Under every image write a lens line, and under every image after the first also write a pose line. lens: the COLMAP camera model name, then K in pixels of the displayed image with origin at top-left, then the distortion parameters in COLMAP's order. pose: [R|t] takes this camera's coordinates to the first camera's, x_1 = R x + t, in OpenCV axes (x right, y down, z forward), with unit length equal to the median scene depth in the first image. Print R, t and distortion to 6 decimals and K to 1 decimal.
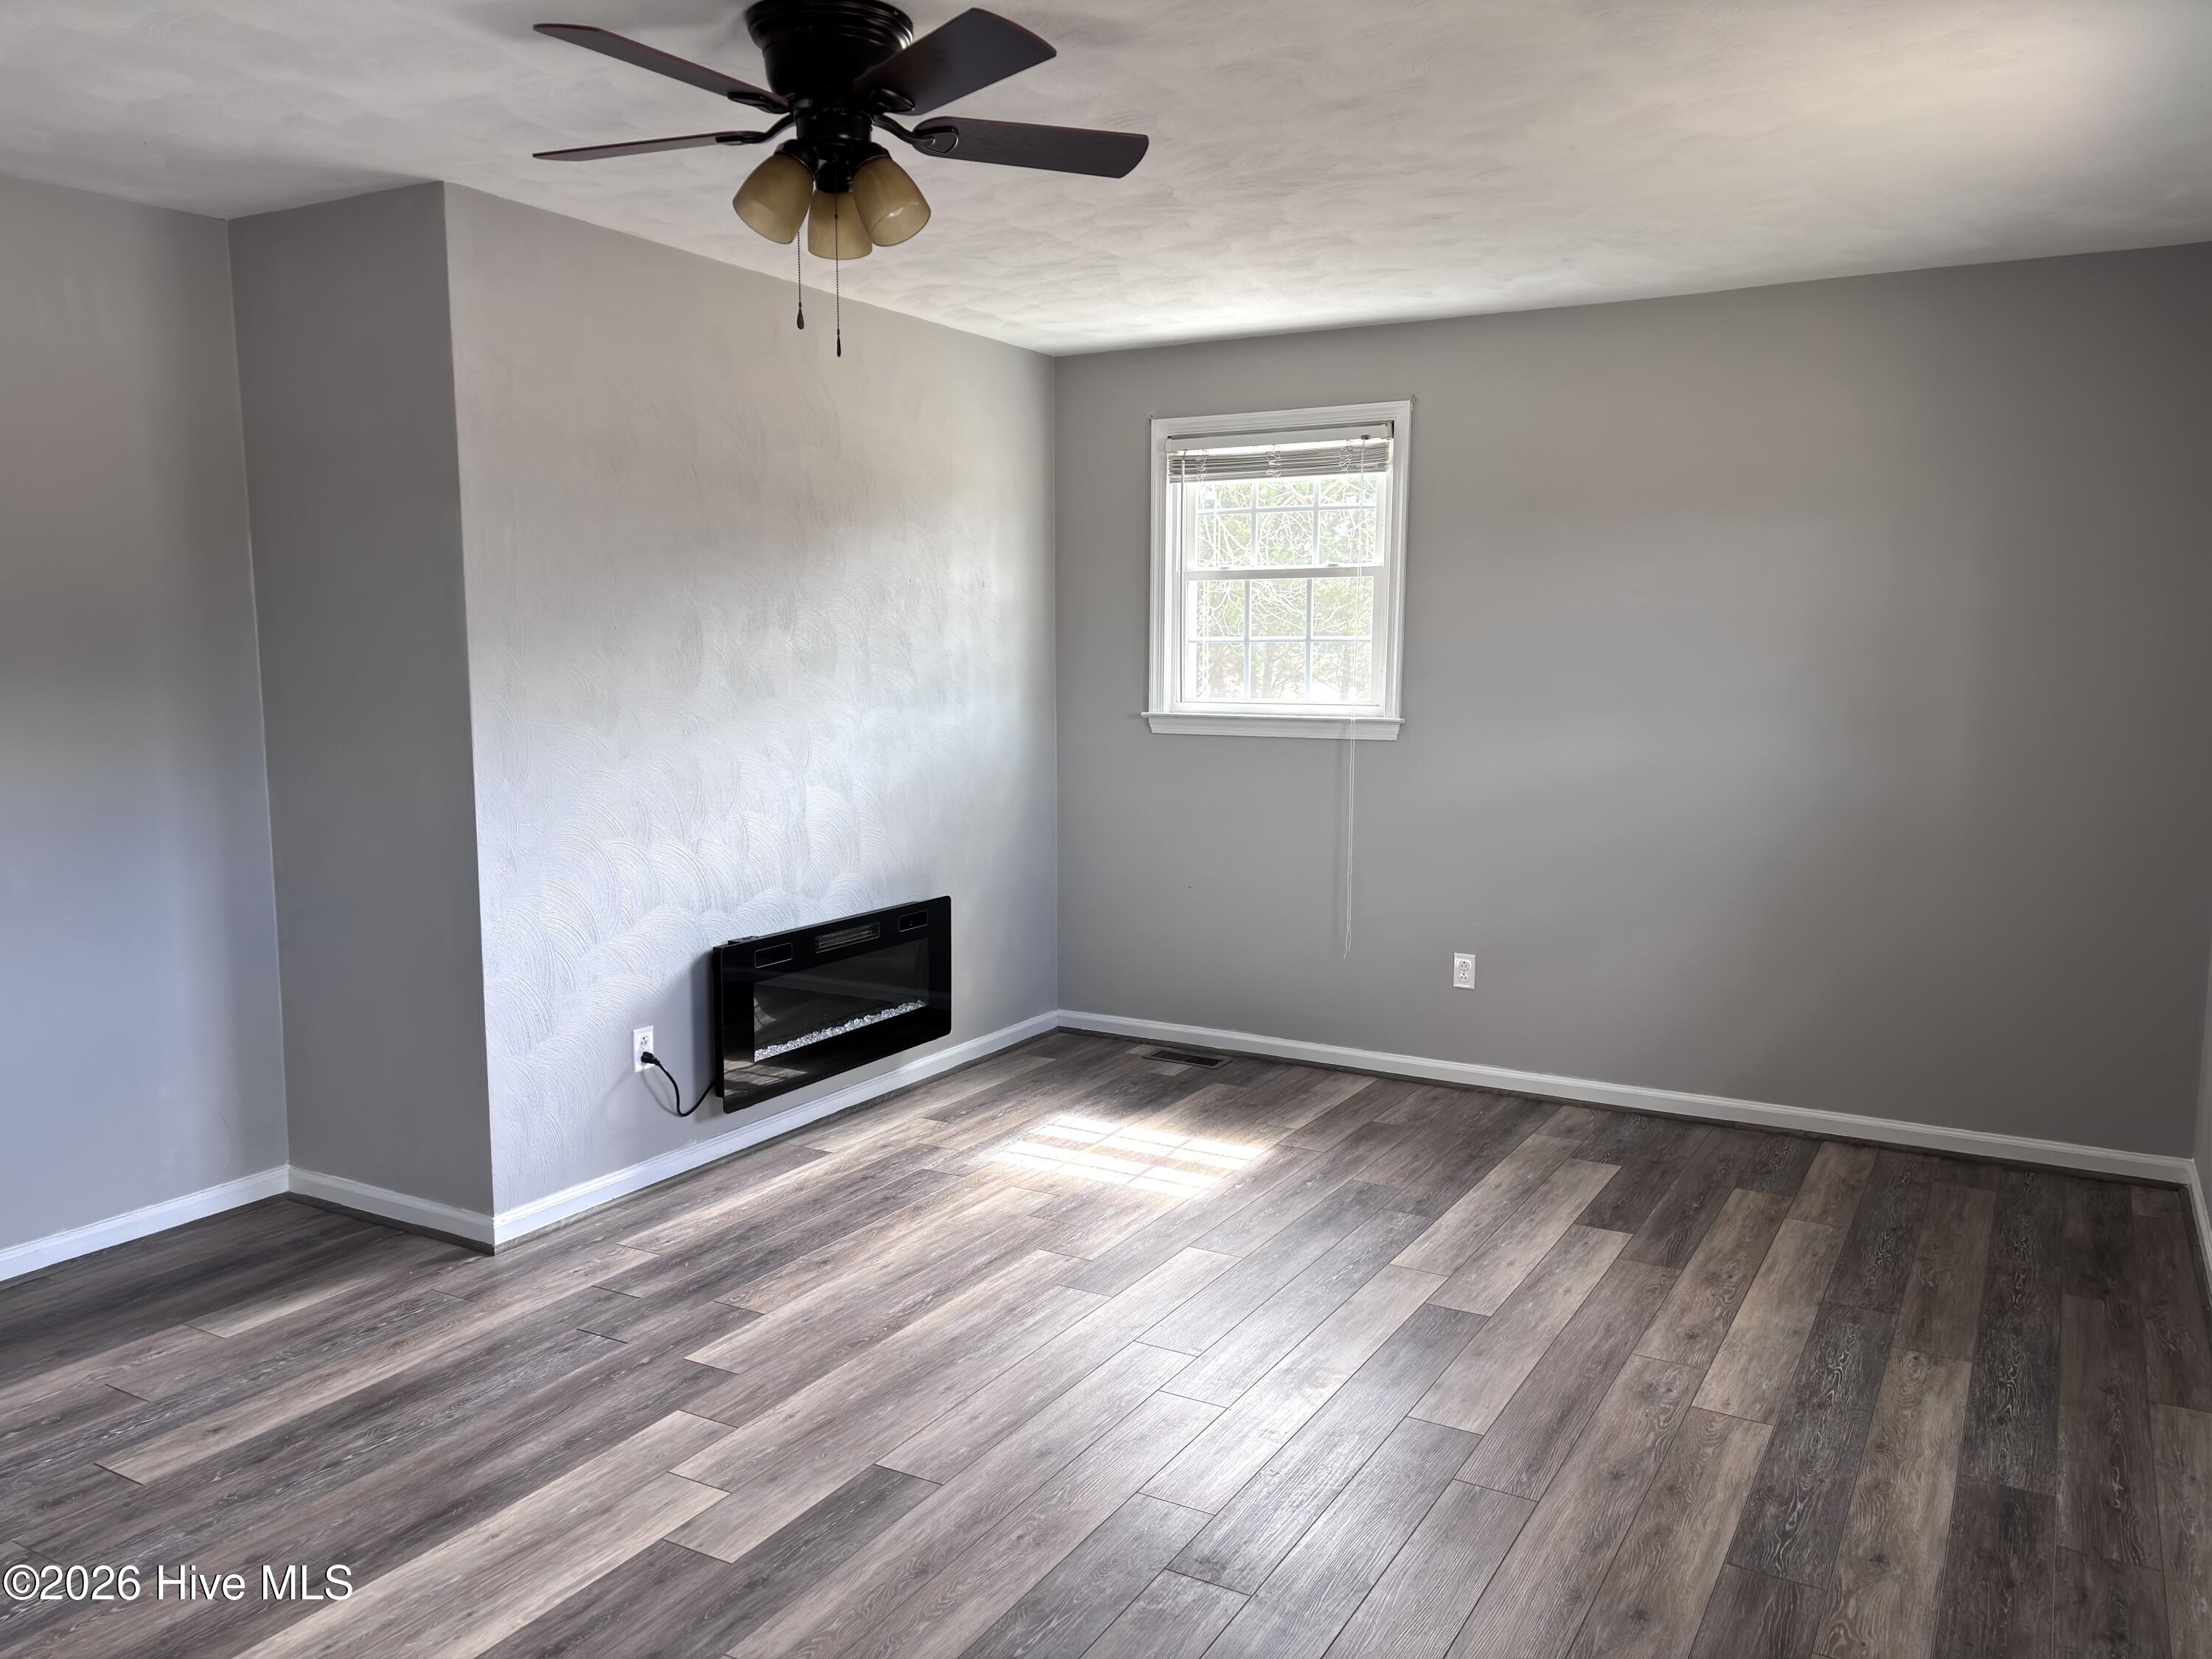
lens RADIAL K [[1656.0, 0, 1133.0], [0, 1656.0, 873.2], [0, 0, 1]] dist [0.061091, -0.059964]
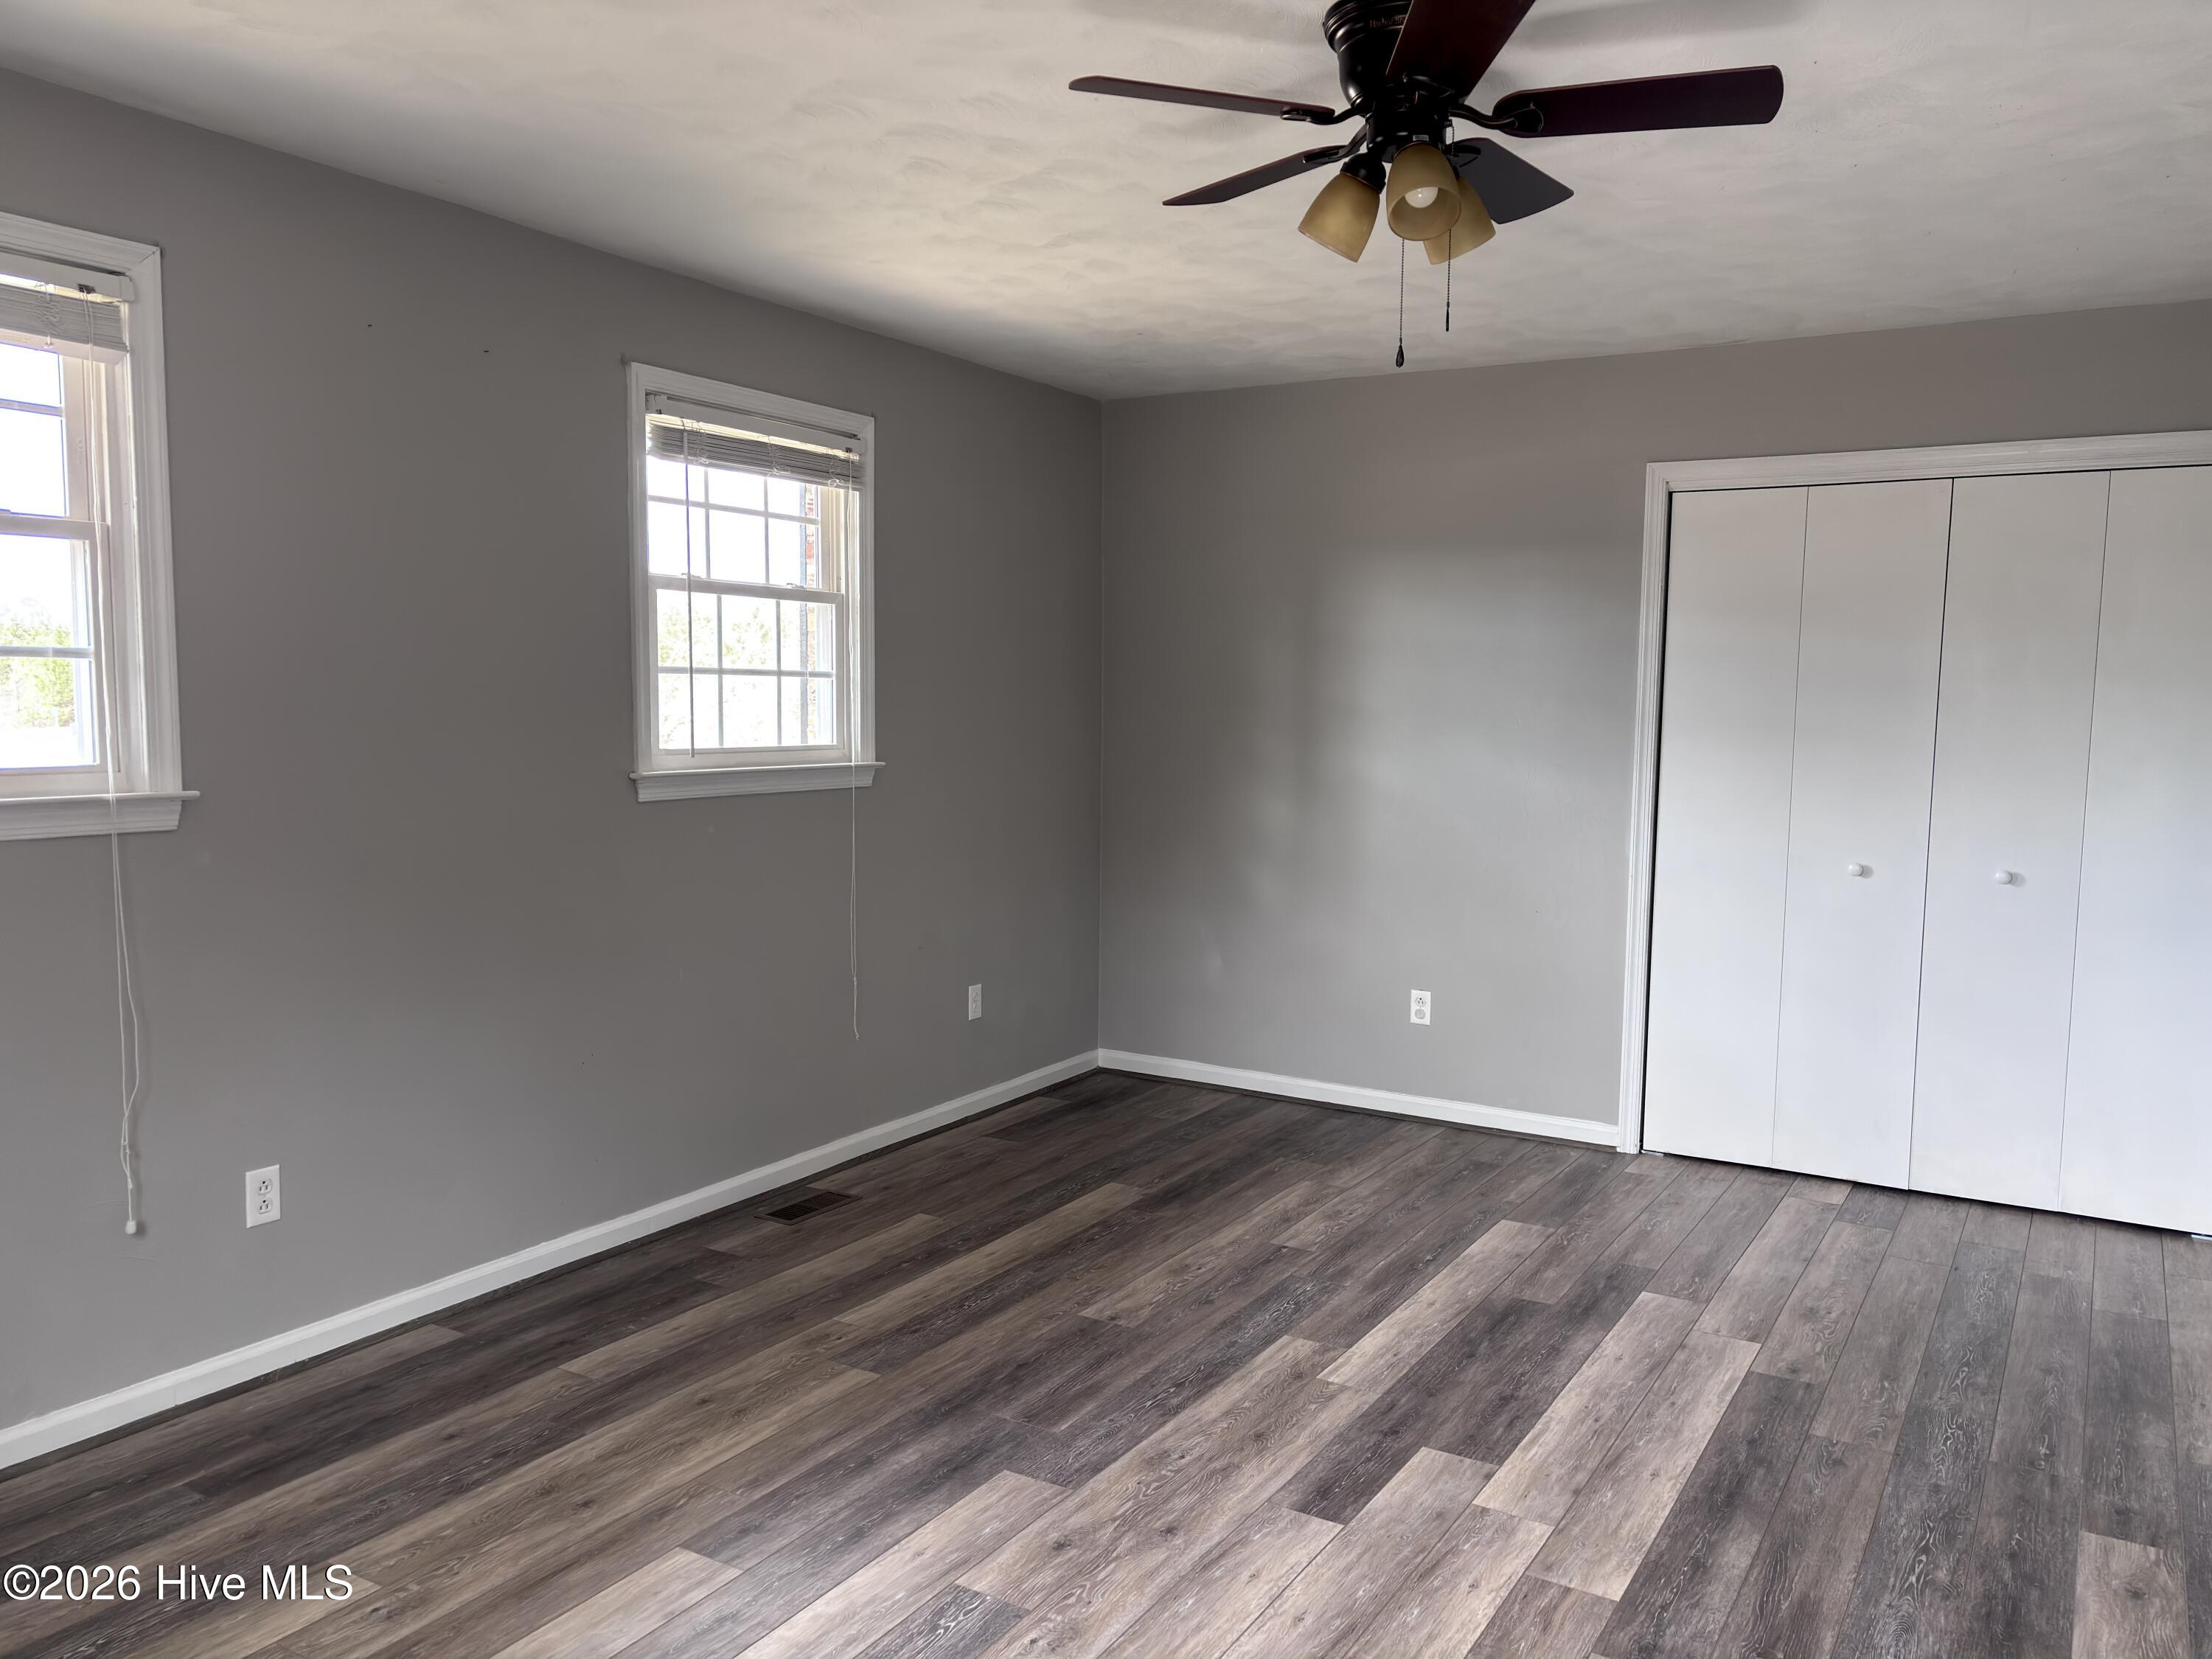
lens RADIAL K [[1656.0, 0, 1117.6], [0, 1656.0, 828.7], [0, 0, 1]] dist [0.061091, -0.059964]
pose [[-0.999330, -0.014108, 0.033777, -0.043086], [-0.006231, 0.974838, 0.222829, -0.207380], [-0.036071, 0.222470, -0.974272, 1.543326]]
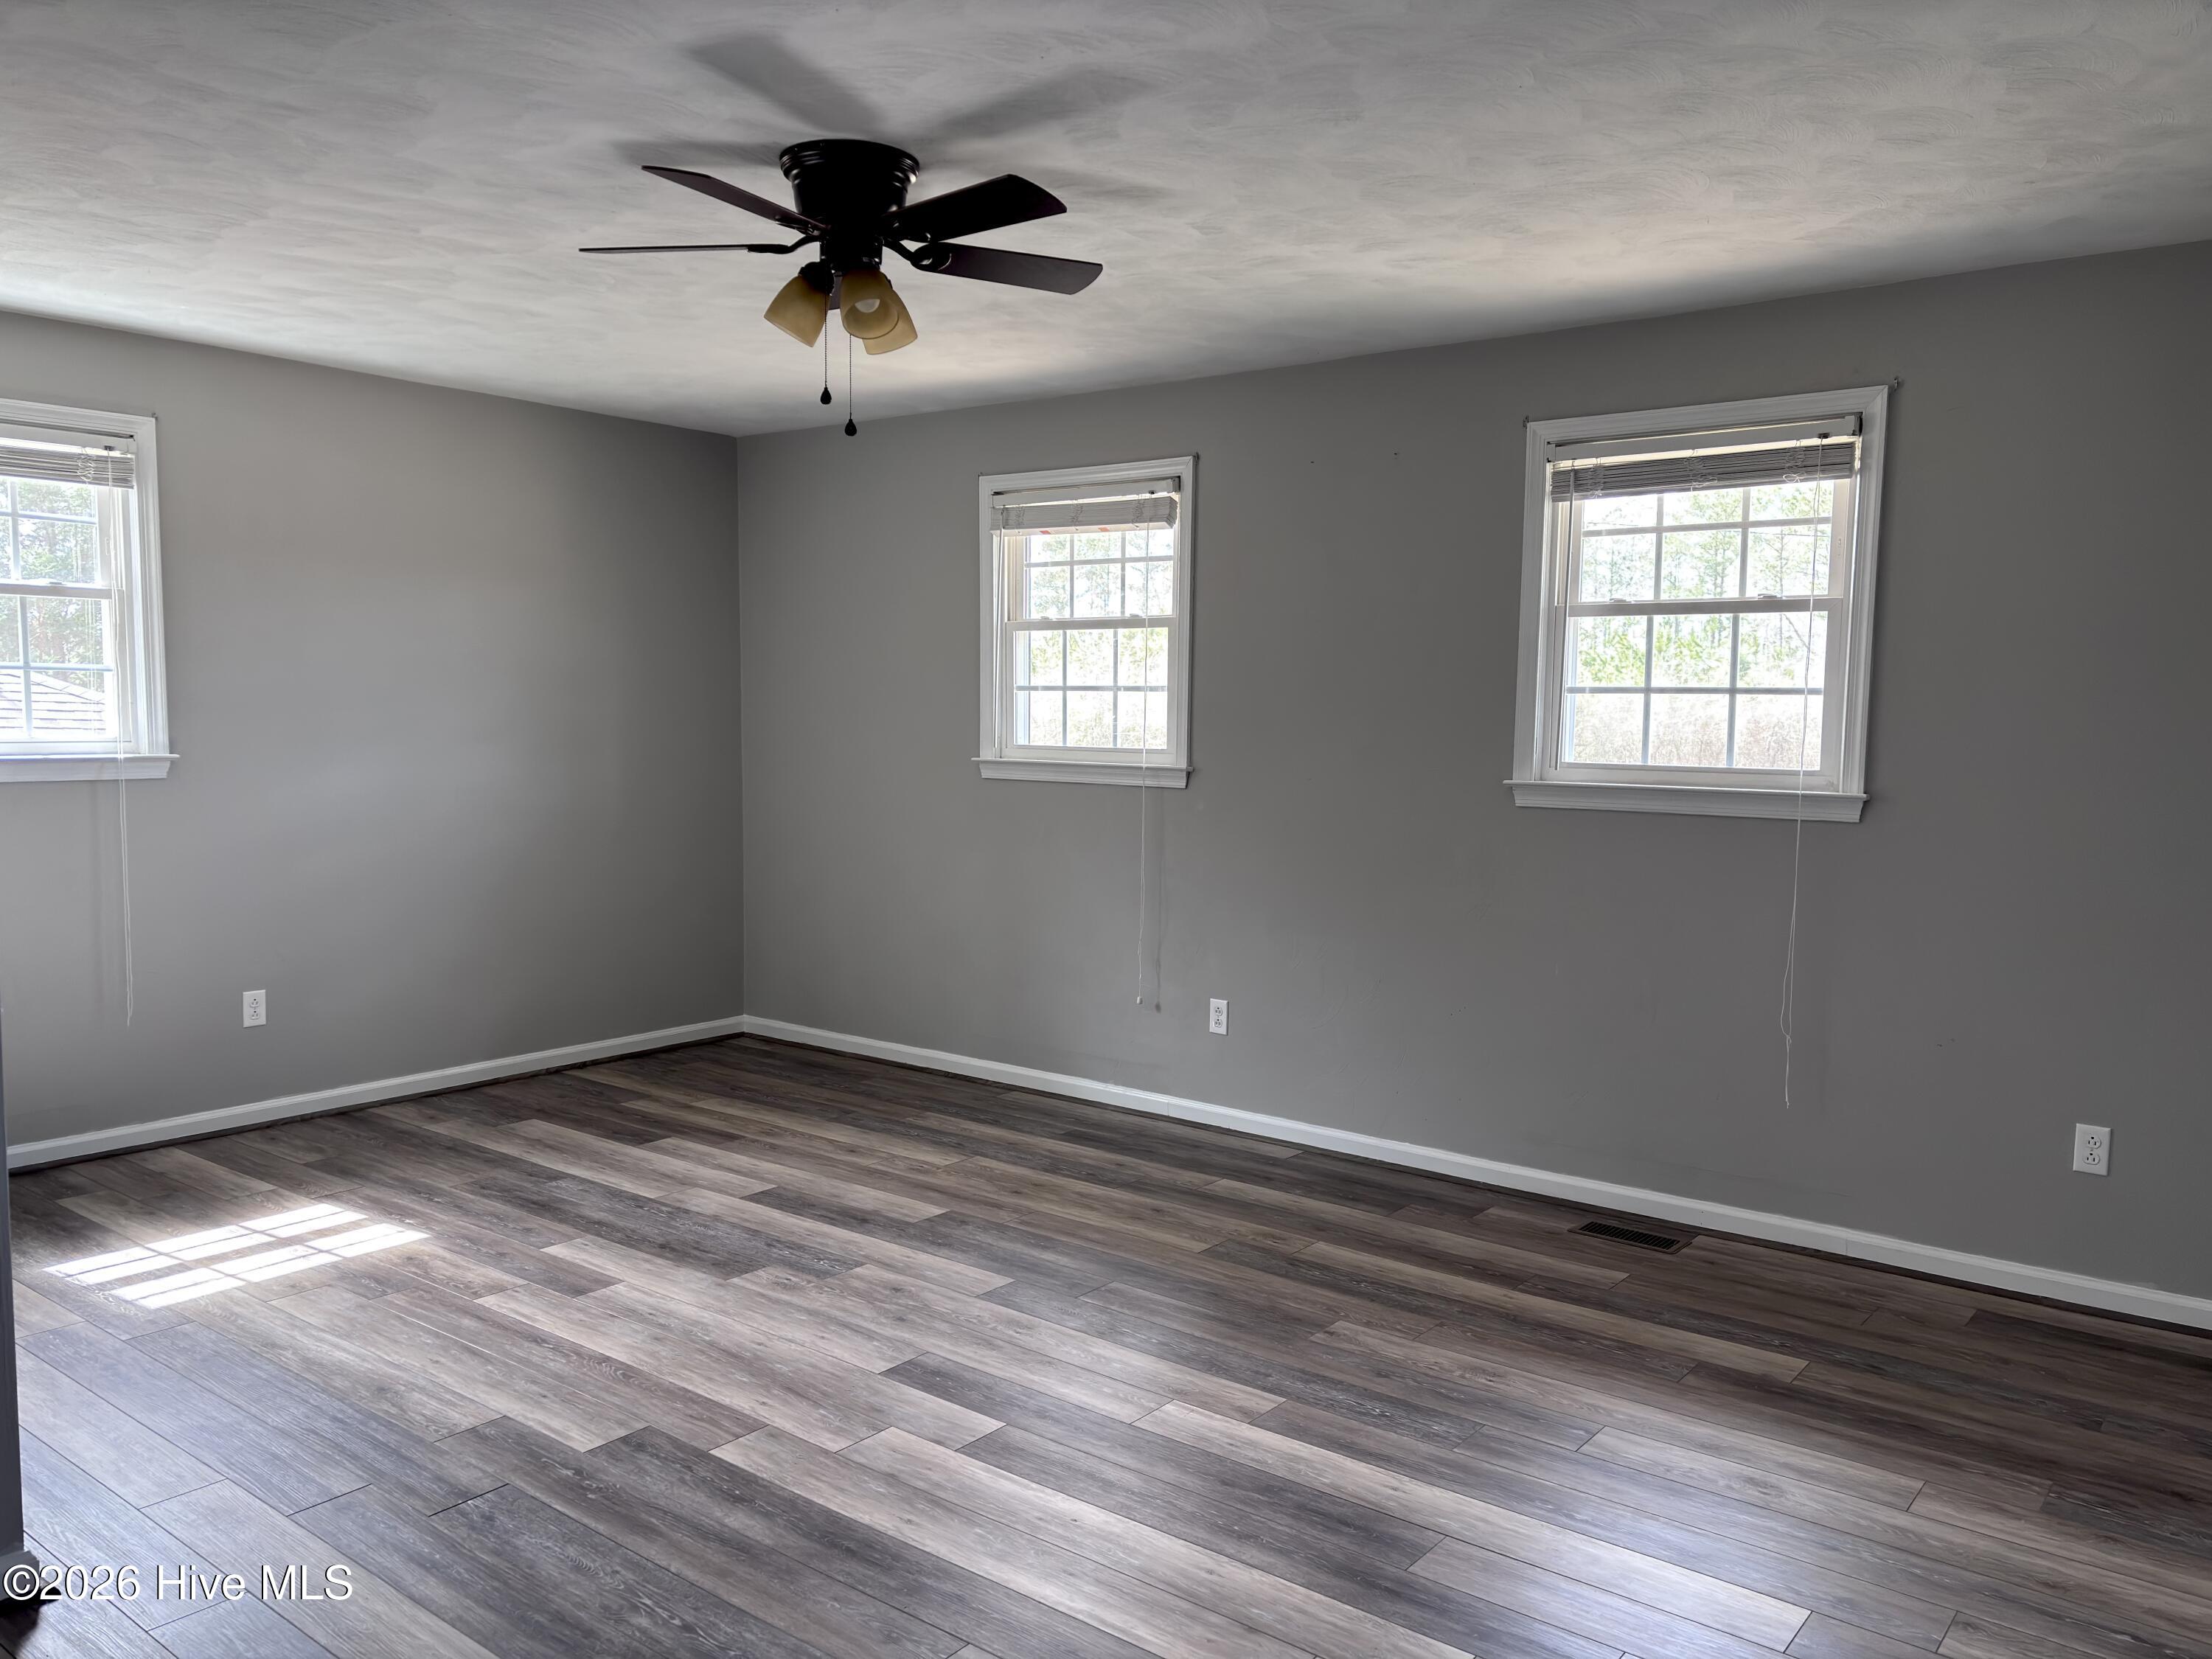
lens RADIAL K [[1656.0, 0, 1105.0], [0, 1656.0, 841.3], [0, 0, 1]] dist [0.061091, -0.059964]
pose [[0.149244, -0.084200, 0.985209, -1.048266], [0.125035, 0.989977, 0.065667, -0.061658], [-0.980863, 0.113385, 0.158276, 0.512717]]
